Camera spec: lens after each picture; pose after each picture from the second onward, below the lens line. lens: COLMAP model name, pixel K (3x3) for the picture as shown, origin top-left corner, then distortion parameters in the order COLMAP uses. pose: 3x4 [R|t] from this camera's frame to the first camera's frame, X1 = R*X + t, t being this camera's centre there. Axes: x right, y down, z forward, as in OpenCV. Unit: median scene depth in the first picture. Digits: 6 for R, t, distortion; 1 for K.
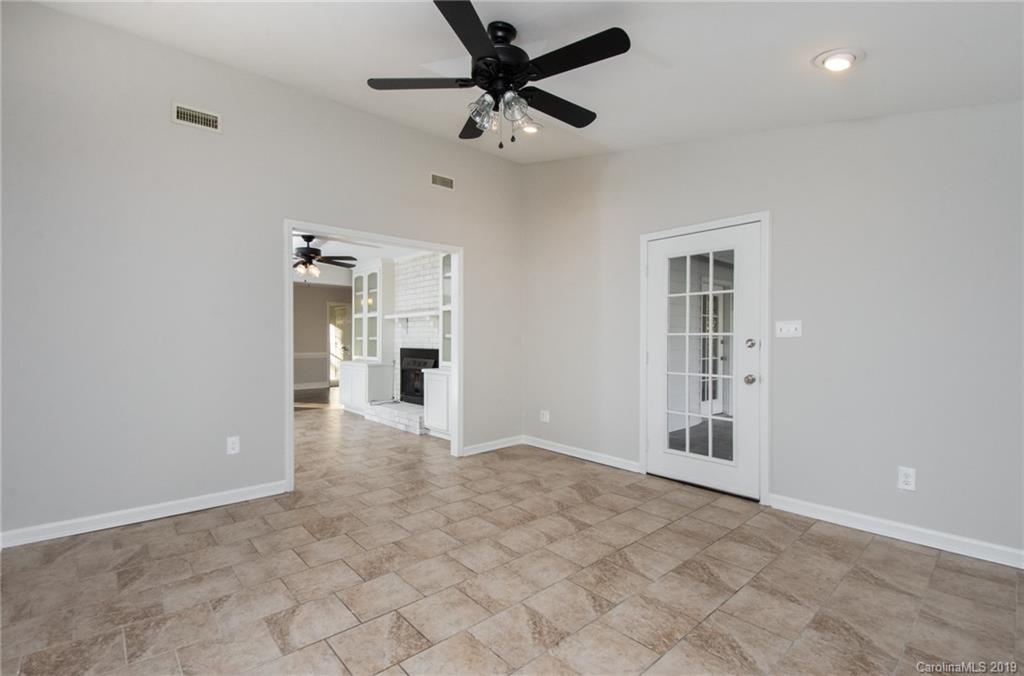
lens RADIAL K [[455.4, 0, 514.4], [0, 455.4, 338.8], [0, 0, 1]] dist [0.028725, -0.026284]
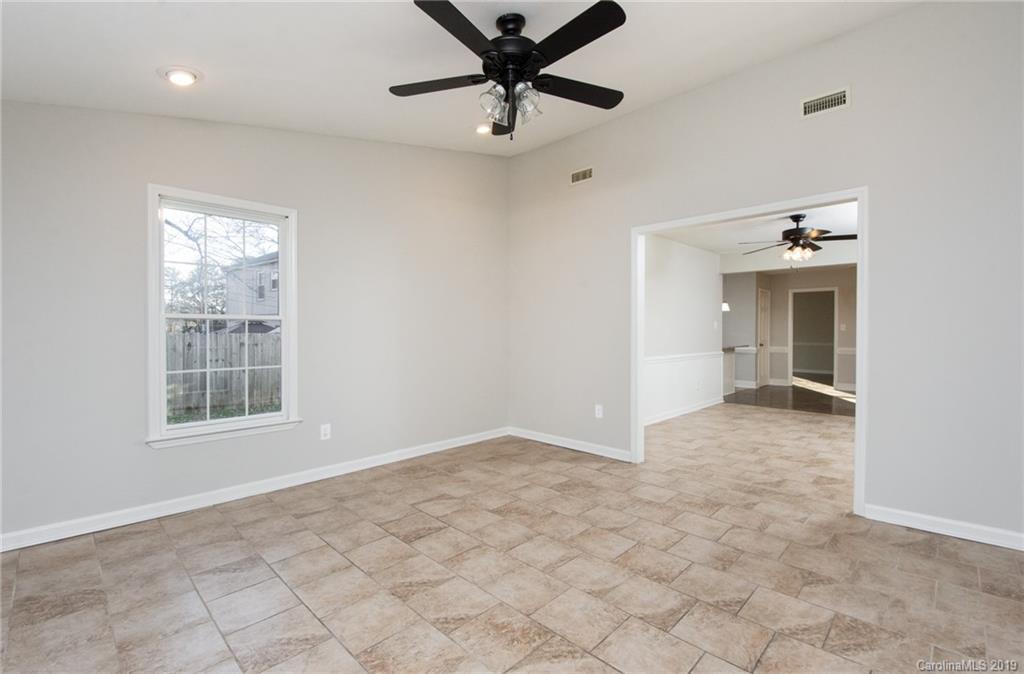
lens RADIAL K [[455.4, 0, 514.4], [0, 455.4, 337.8], [0, 0, 1]] dist [0.028725, -0.026284]
pose [[0.064392, 0.013224, -0.997837, 0.800553], [0.000088, 0.999912, 0.013257, 0.001746], [0.997925, -0.000942, 0.064385, 0.783502]]
